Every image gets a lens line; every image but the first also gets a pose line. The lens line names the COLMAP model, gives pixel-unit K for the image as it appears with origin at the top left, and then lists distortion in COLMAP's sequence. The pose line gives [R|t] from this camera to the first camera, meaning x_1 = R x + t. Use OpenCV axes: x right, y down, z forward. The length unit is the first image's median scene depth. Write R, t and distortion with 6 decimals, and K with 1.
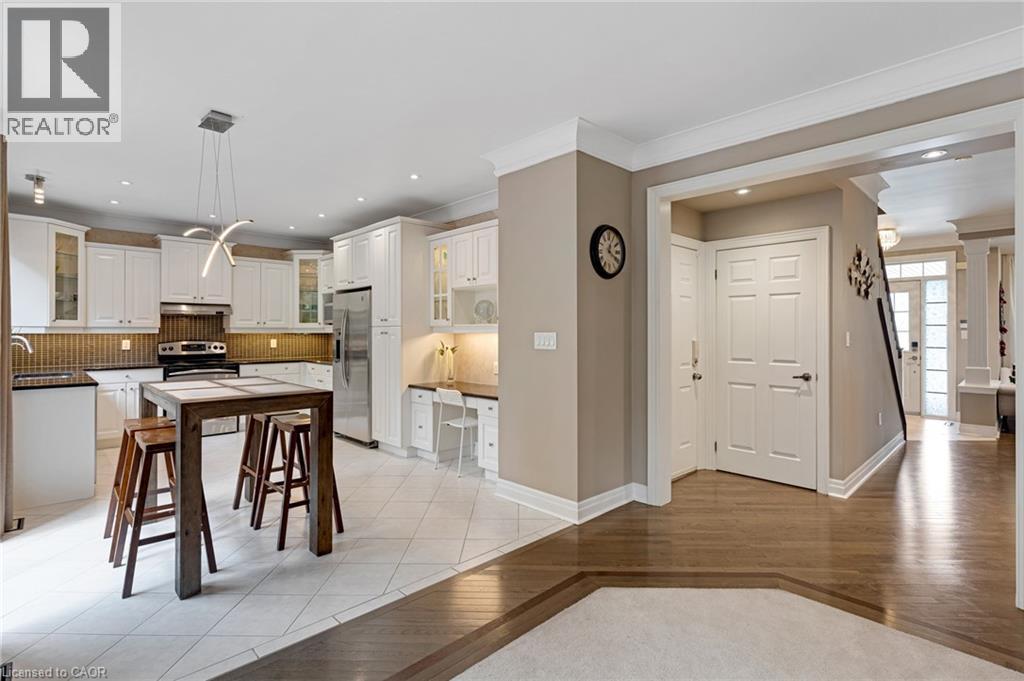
lens RADIAL K [[491.3, 0, 519.0], [0, 491.3, 332.2], [0, 0, 1]] dist [-0.001912, -0.002175]
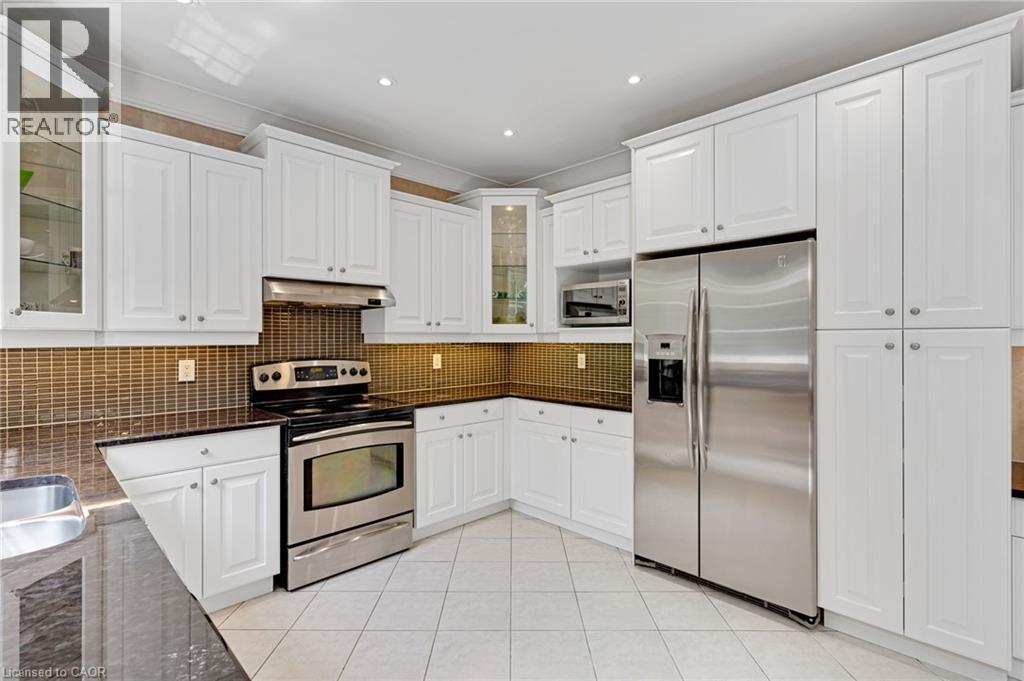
lens RADIAL K [[491.3, 0, 518.1], [0, 491.3, 338.8], [0, 0, 1]] dist [-0.001912, -0.002175]
pose [[0.999912, -0.000730, 0.013263, -0.488558], [0.000703, 0.999998, 0.002002, -0.004057], [-0.013264, -0.001993, 0.999910, 0.528770]]
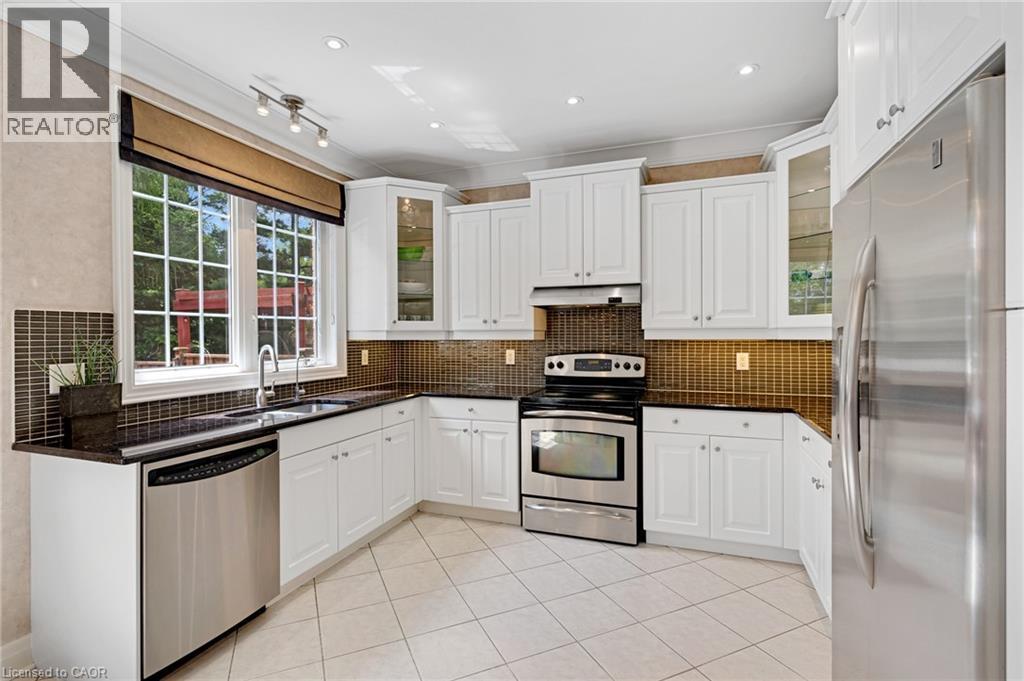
lens RADIAL K [[491.3, 0, 512.9], [0, 491.3, 339.1], [0, 0, 1]] dist [-0.001912, -0.002175]
pose [[0.412781, 0.004623, -0.910819, -0.192873], [0.002758, 0.999976, 0.006325, -0.002421], [0.910826, -0.005123, 0.412758, 0.711997]]
